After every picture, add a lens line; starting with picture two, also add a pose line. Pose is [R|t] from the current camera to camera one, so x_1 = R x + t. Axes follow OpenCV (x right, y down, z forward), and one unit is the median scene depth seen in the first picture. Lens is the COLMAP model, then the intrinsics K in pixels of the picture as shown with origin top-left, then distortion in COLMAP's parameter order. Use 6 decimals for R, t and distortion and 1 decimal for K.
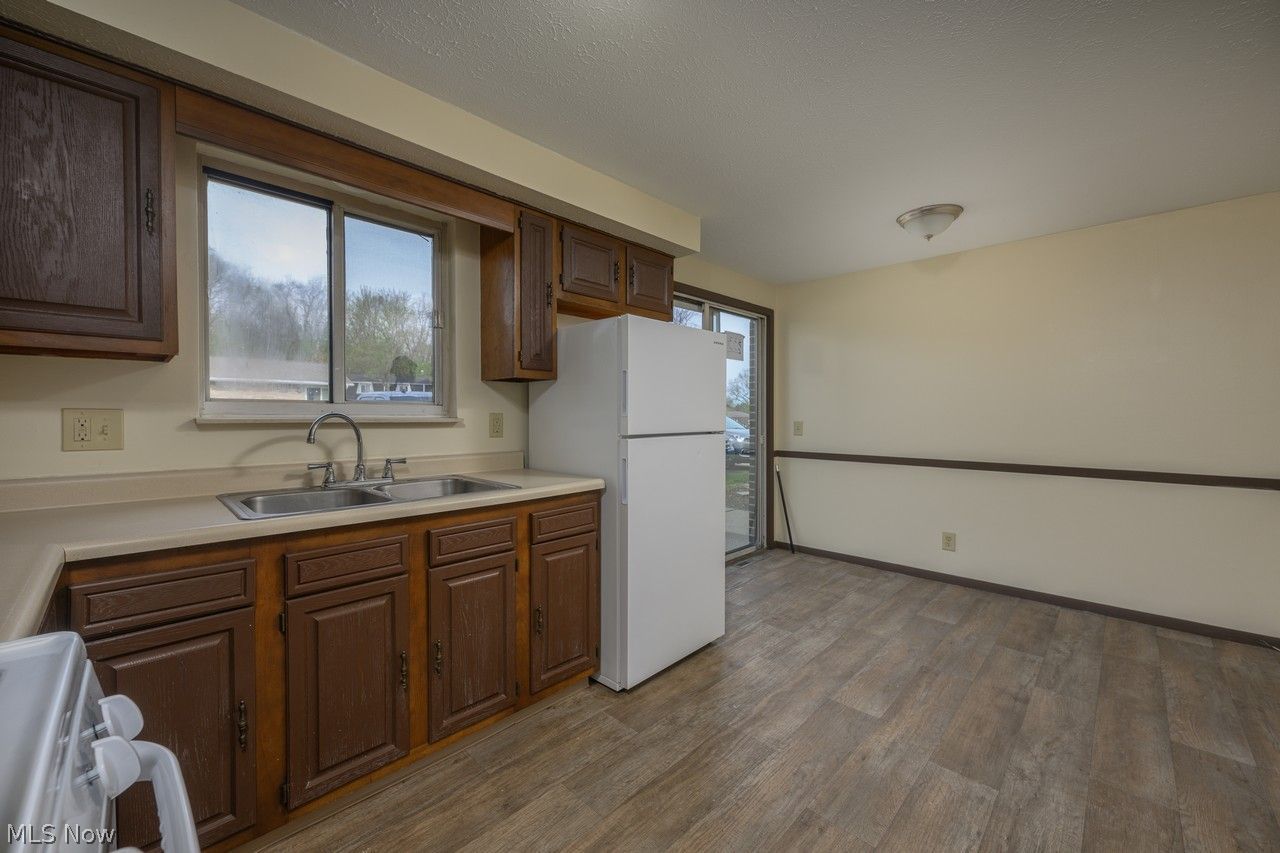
lens RADIAL K [[489.6, 0, 640.0], [0, 489.6, 450.4], [0, 0, 1]] dist [0.006592, -0.000041]
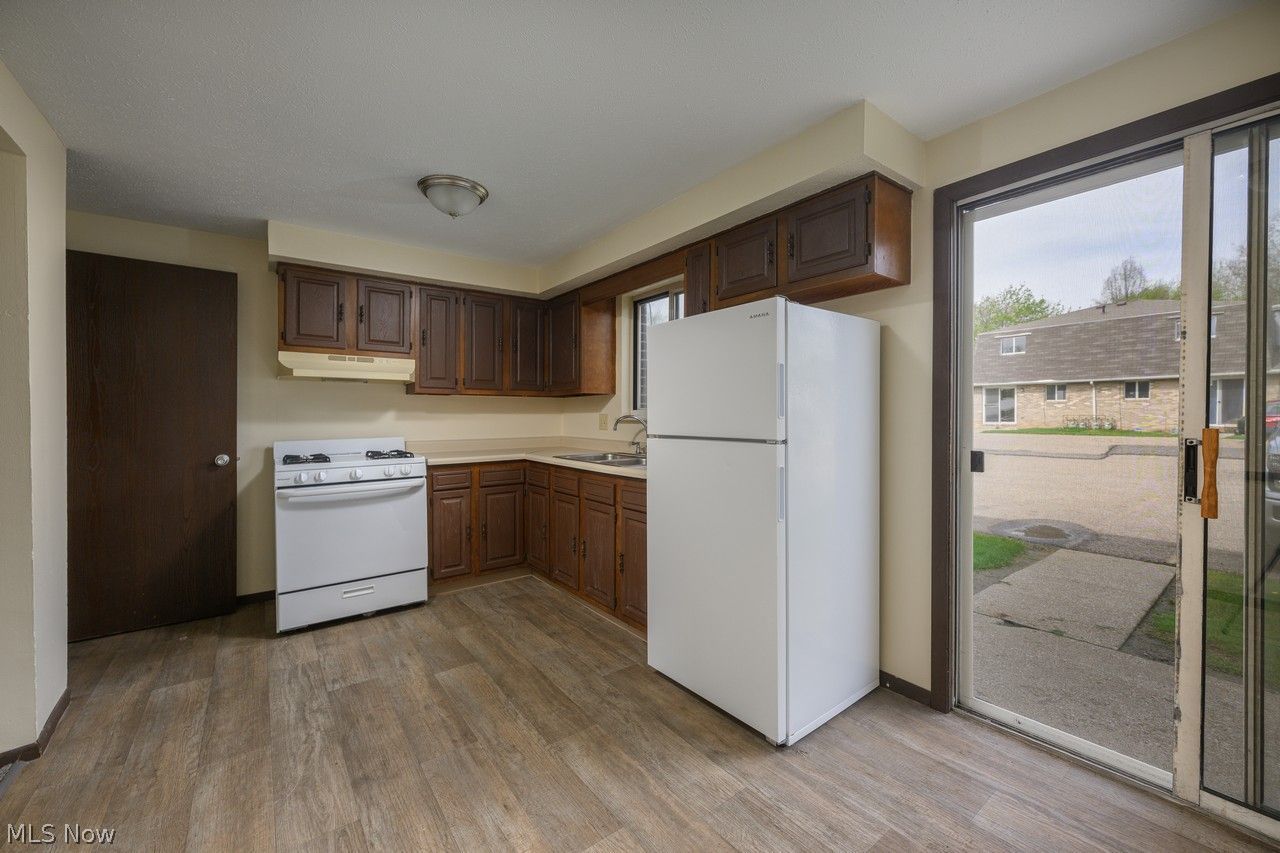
lens RADIAL K [[509.0, 0, 640.0], [0, 509.0, 426.5], [0, 0, 1]] dist [0.000162, 0.000044]
pose [[-0.145863, 0.015598, -0.989182, 1.327447], [-0.068700, 0.997302, 0.025856, -0.084990], [0.986917, 0.071728, -0.144398, 1.343687]]
